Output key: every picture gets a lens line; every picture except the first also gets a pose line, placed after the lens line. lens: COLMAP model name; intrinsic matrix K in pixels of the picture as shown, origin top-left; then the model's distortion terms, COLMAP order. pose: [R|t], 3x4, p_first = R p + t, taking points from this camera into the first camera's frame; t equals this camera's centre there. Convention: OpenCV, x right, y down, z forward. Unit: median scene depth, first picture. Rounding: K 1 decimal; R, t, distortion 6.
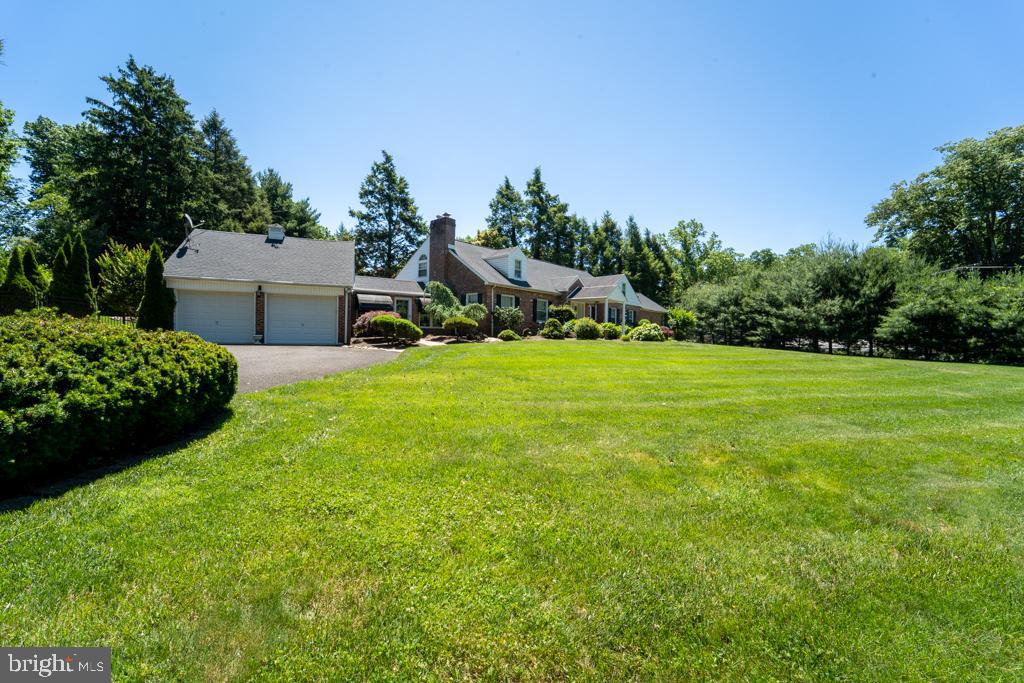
lens RADIAL K [[422.3, 0, 509.7], [0, 422.3, 337.9], [0, 0, 1]] dist [-0.022745, 0.000777]
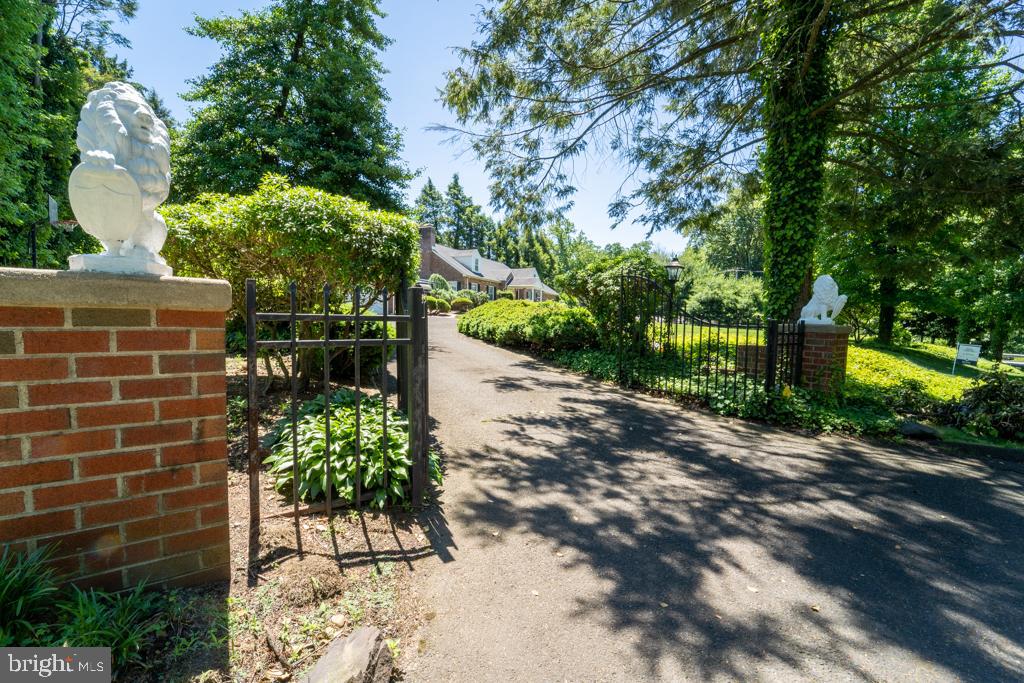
lens RADIAL K [[422.3, 0, 513.6], [0, 422.3, 340.9], [0, 0, 1]] dist [-0.022745, 0.000777]
pose [[0.949567, -0.017260, 0.313089, -0.164029], [-0.000555, 0.998390, 0.056722, 0.008658], [-0.313564, -0.054035, 0.948028, -0.225661]]
